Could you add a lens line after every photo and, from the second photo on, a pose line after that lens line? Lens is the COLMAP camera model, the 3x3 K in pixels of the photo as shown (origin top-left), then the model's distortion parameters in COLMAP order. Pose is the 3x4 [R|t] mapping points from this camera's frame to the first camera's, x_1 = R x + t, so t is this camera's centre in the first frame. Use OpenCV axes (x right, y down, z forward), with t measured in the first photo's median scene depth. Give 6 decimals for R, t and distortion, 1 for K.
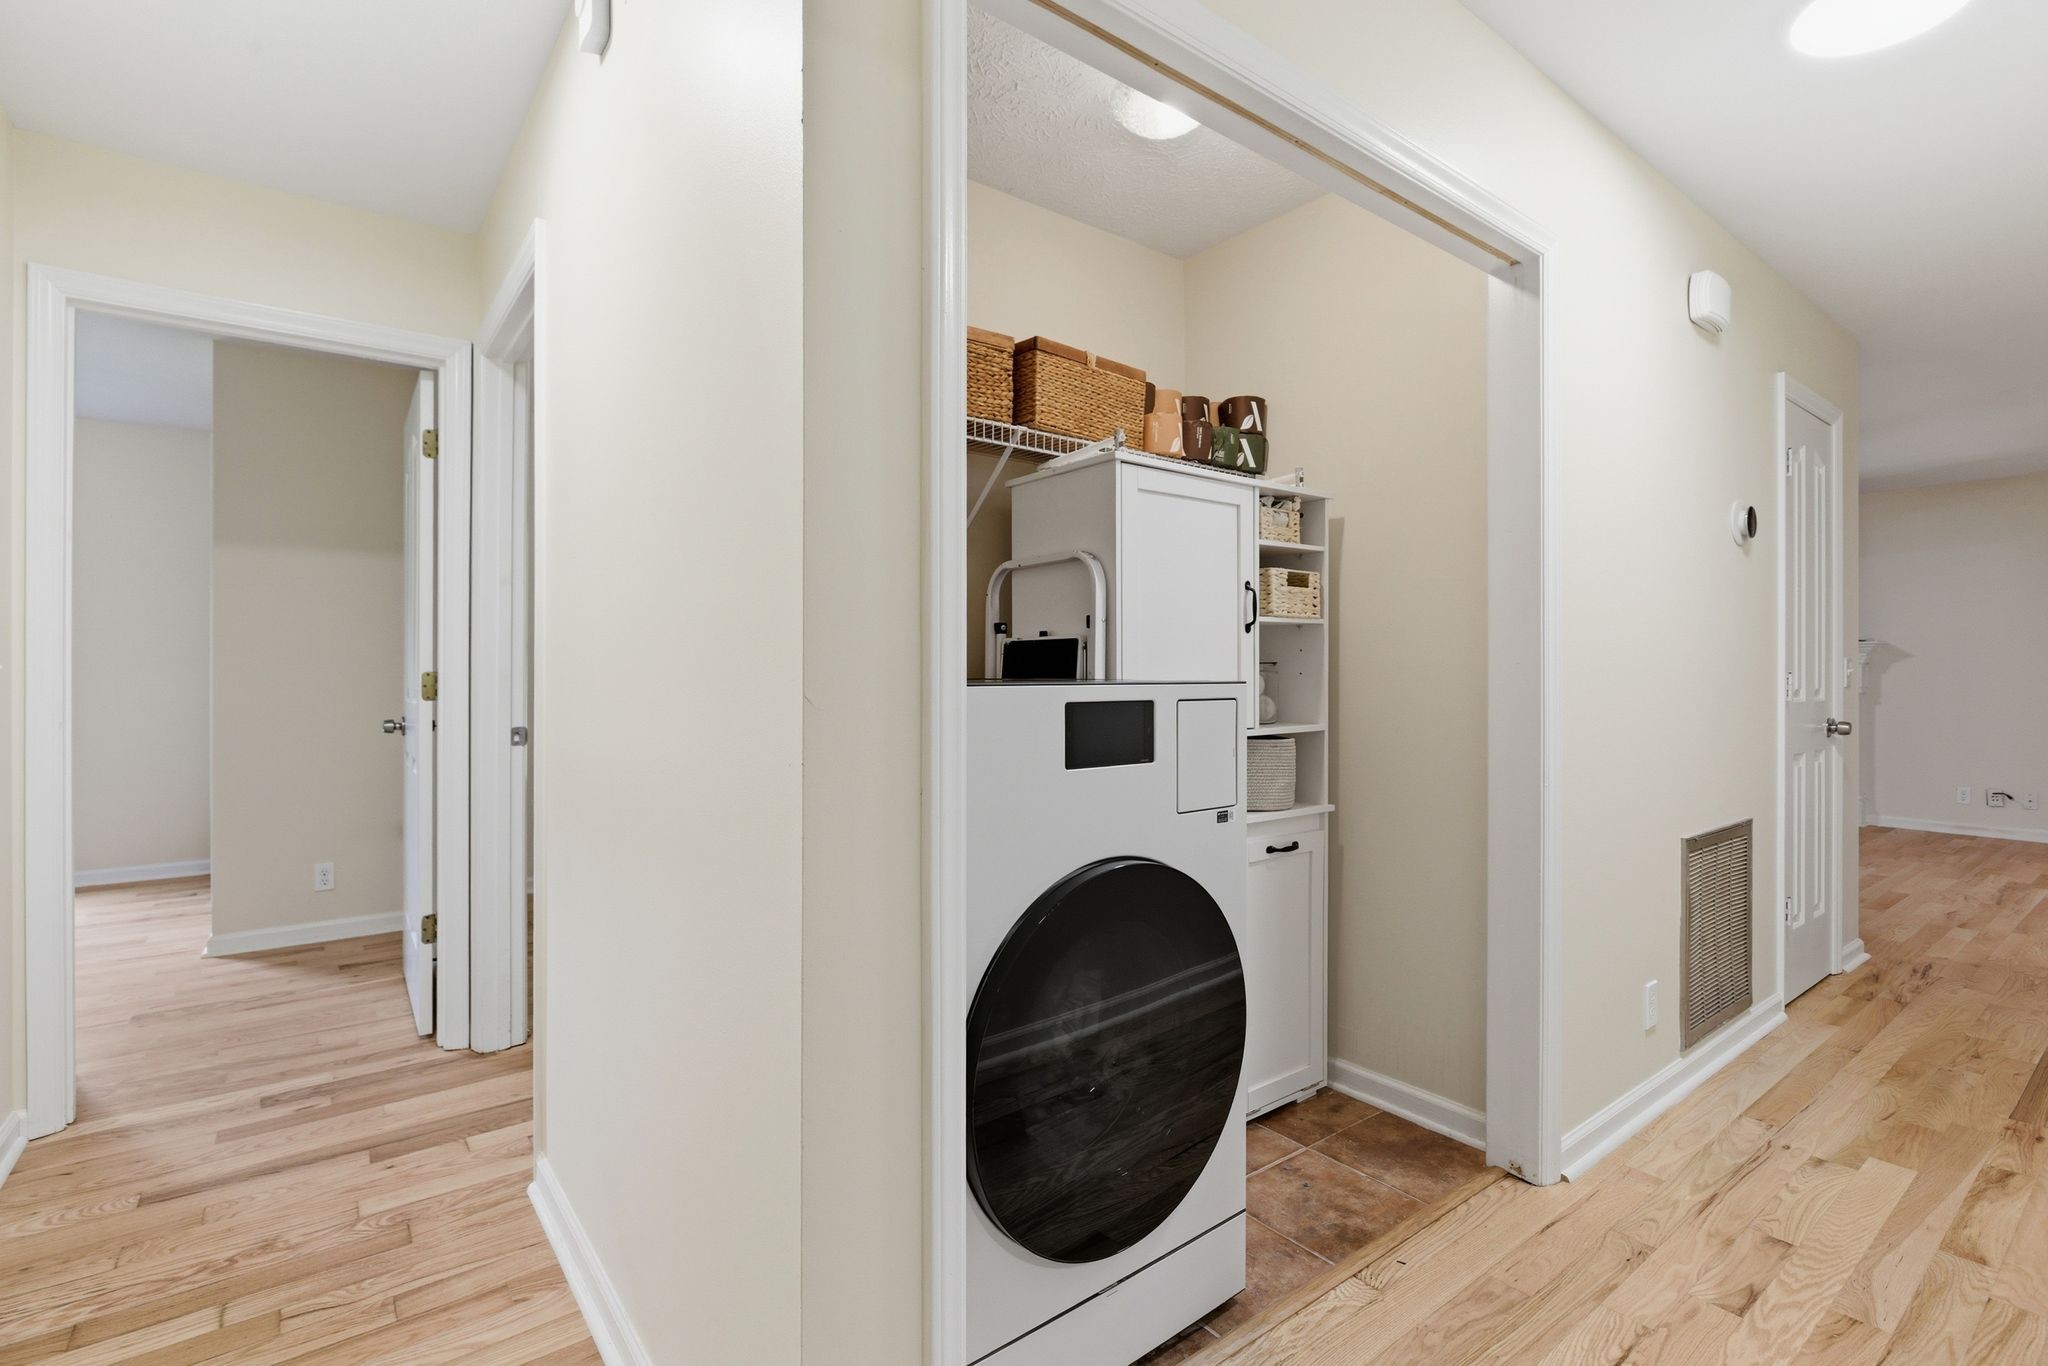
lens RADIAL K [[938.6, 0, 1001.5], [0, 938.6, 676.0], [0, 0, 1]] dist [-0.004477, 0.000982]
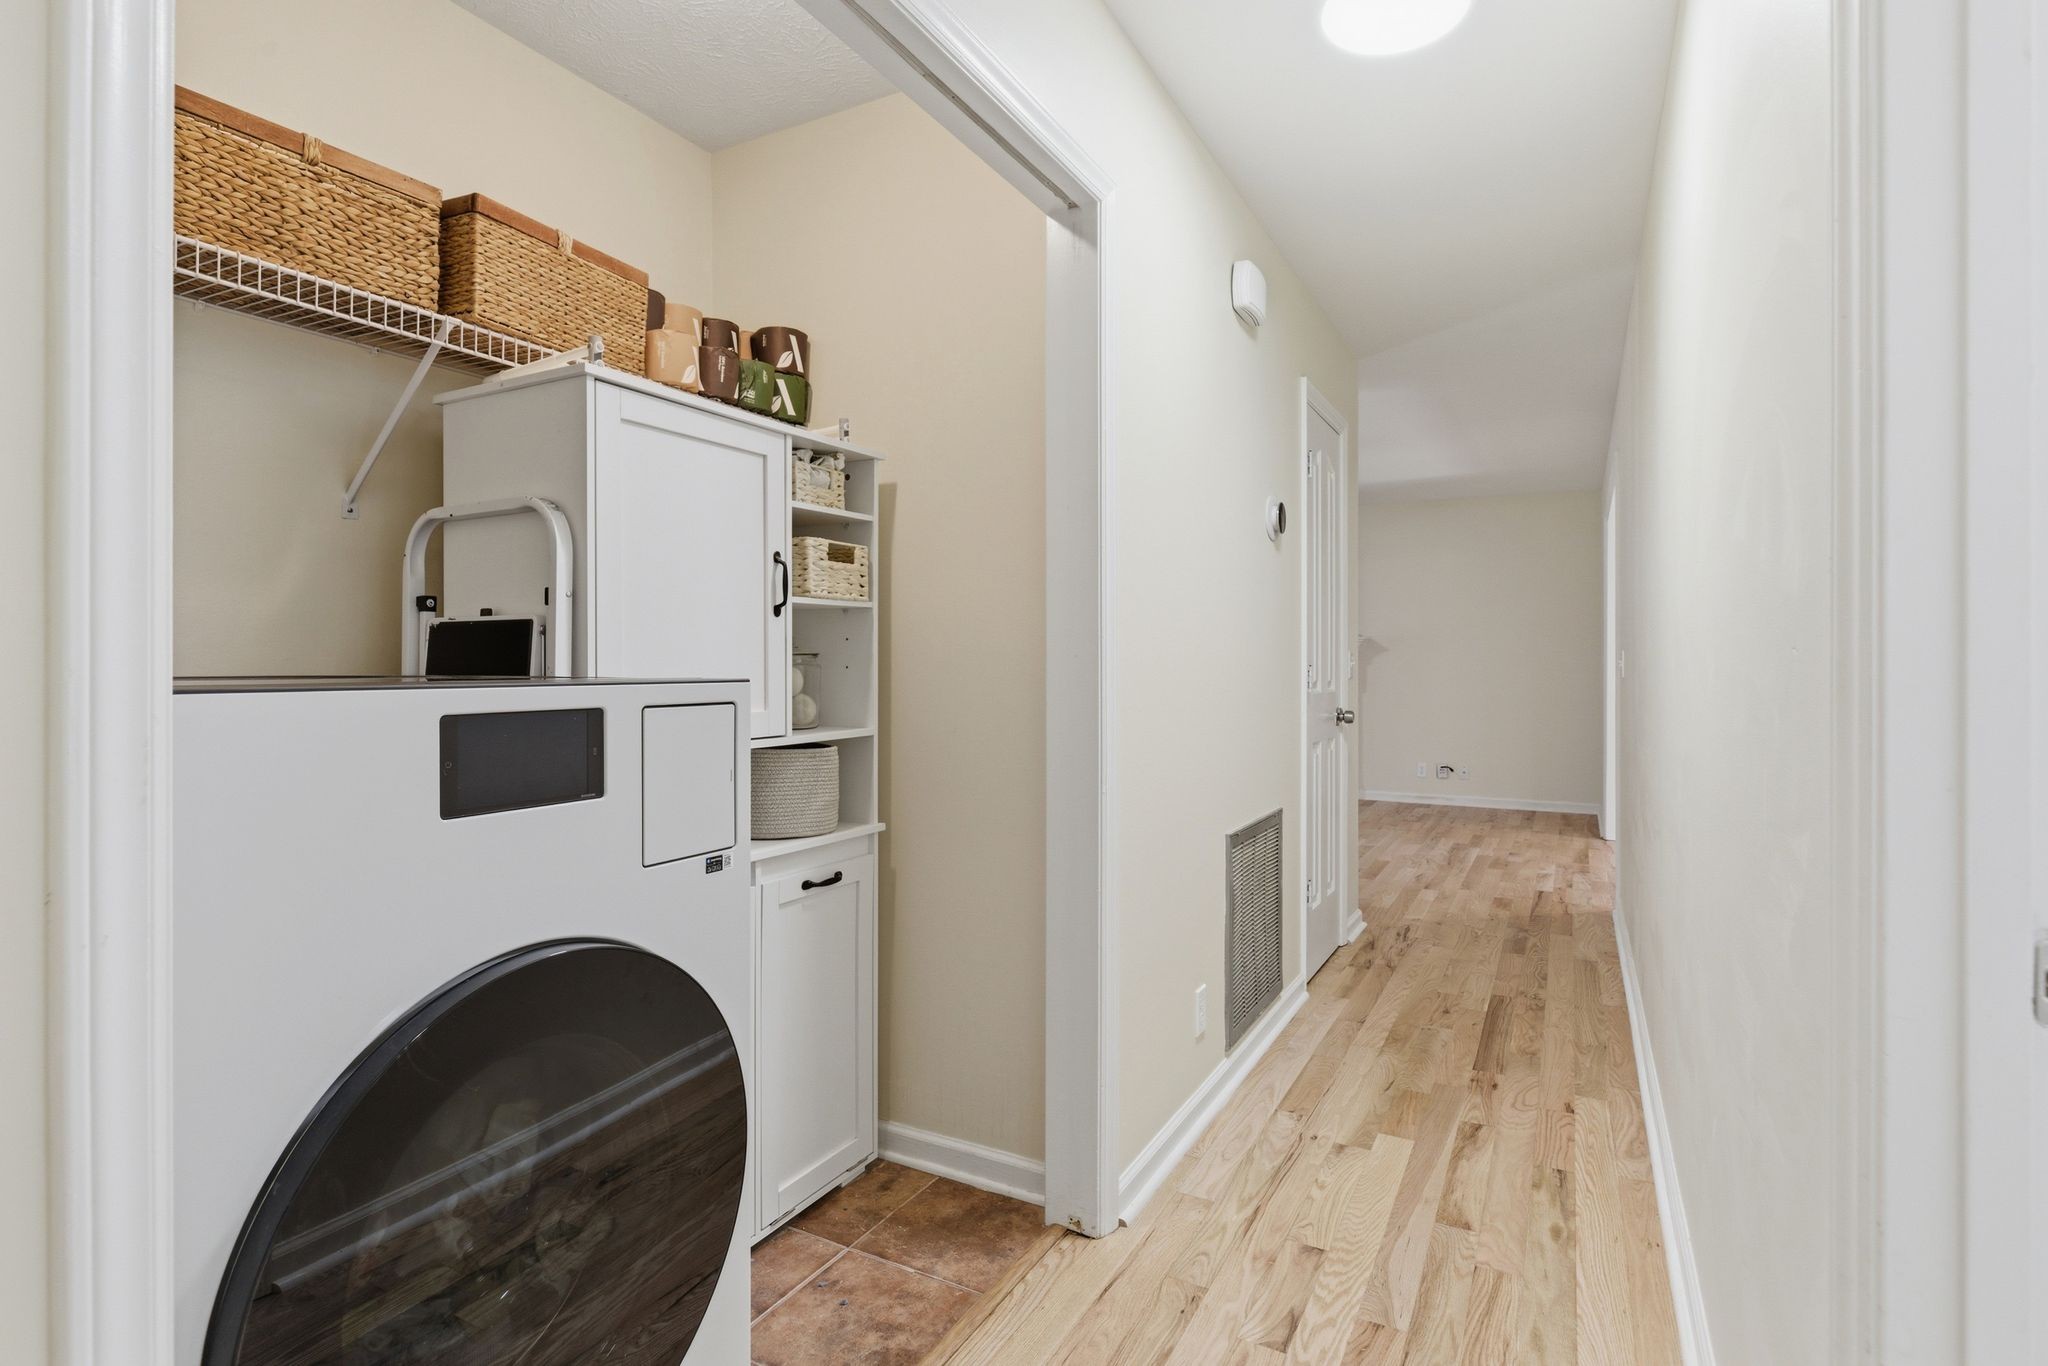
lens RADIAL K [[938.6, 0, 1001.5], [0, 938.6, 676.0], [0, 0, 1]] dist [-0.004477, 0.000982]
pose [[0.918307, -0.006032, 0.395822, 0.120176], [0.002353, 0.999949, 0.009779, -0.002774], [-0.395861, -0.008049, 0.918275, 0.189137]]
